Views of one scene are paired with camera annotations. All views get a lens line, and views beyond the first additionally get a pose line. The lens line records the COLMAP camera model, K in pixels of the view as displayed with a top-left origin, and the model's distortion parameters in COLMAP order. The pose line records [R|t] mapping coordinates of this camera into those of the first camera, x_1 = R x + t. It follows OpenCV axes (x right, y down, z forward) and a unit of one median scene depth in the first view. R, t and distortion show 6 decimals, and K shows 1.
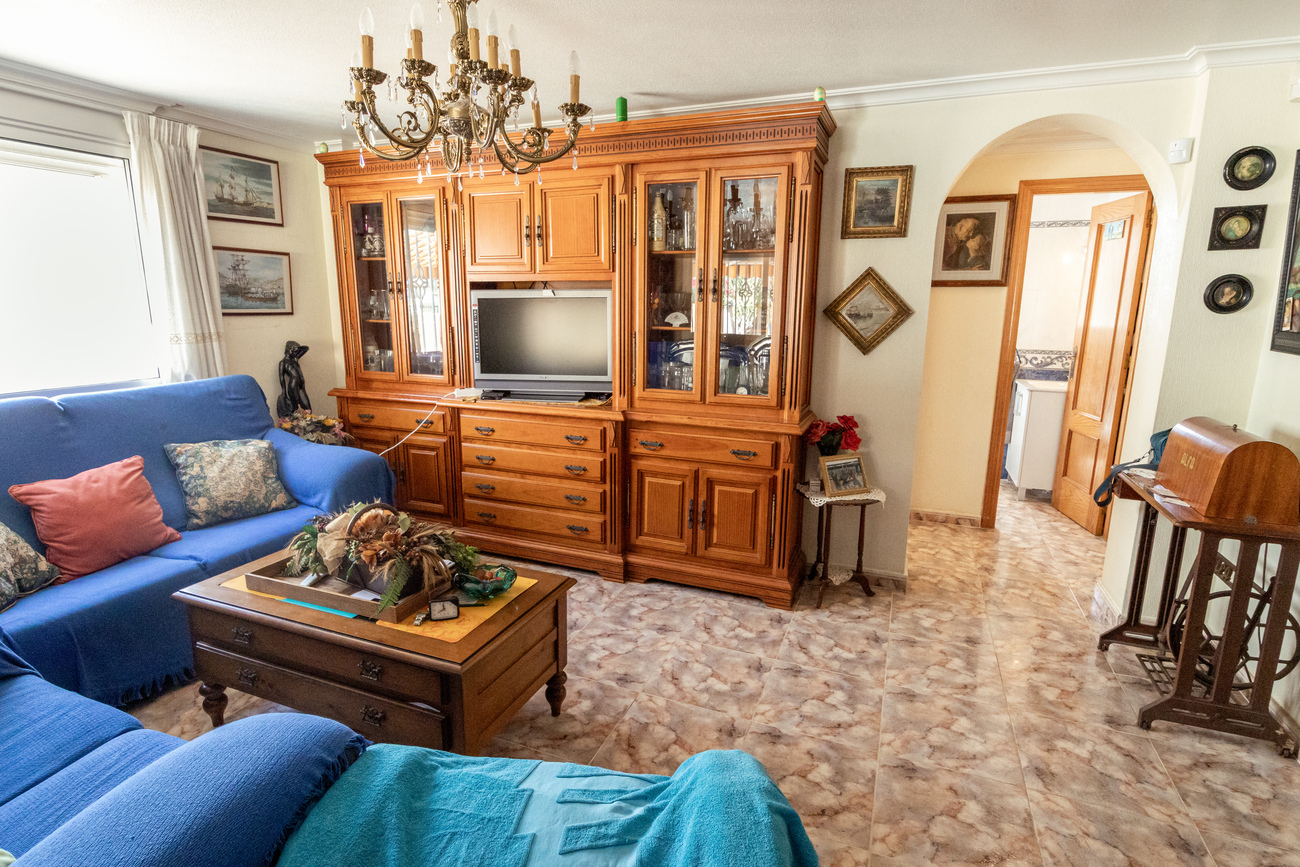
lens RADIAL K [[653.2, 0, 650.0], [0, 653.2, 433.5], [0, 0, 1]] dist [-0.005166, -0.001240]
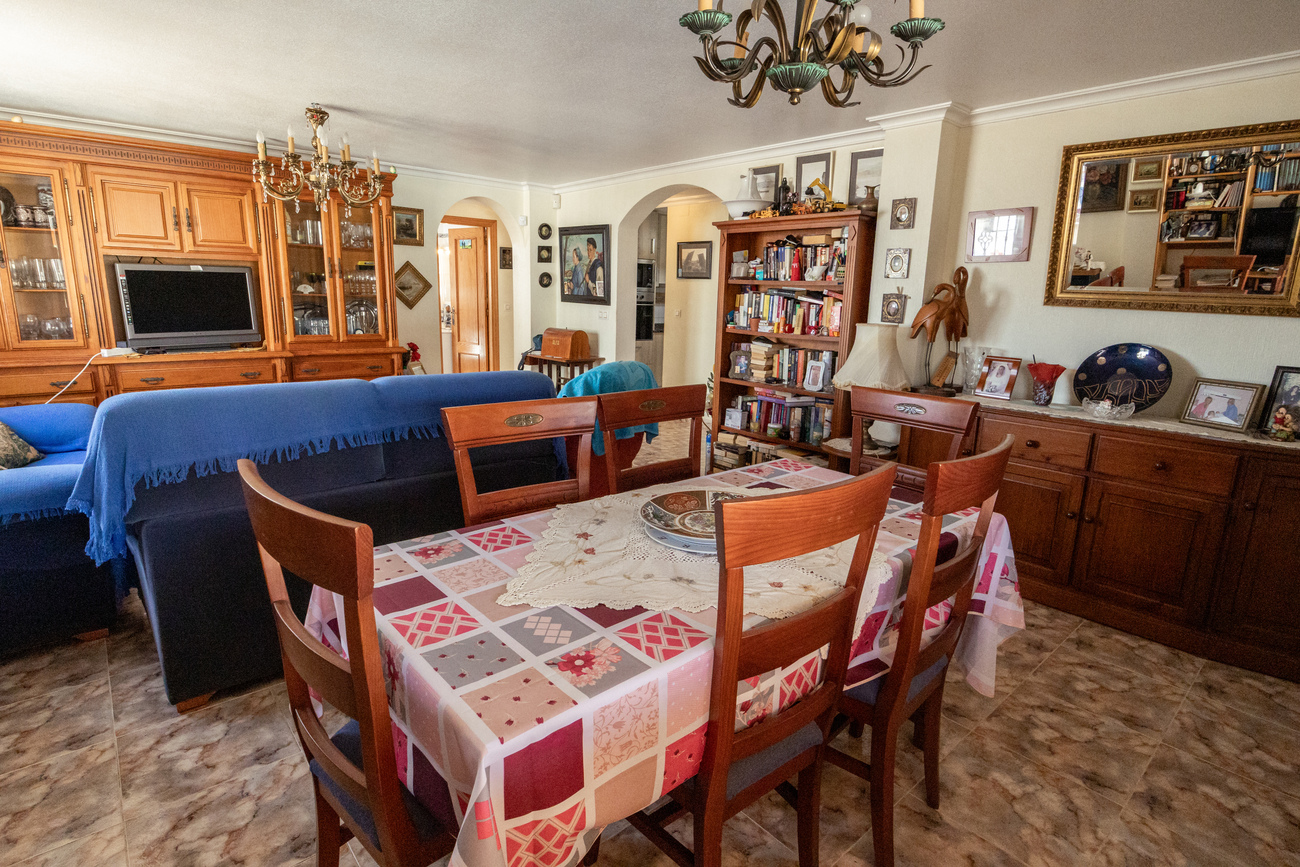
lens RADIAL K [[653.2, 0, 650.0], [0, 653.2, 433.5], [0, 0, 1]] dist [-0.005166, -0.001240]
pose [[0.446766, -0.183541, 0.875621, -1.086336], [0.157416, 0.979587, 0.125015, 0.102093], [-0.880693, 0.081984, 0.466539, -0.432032]]
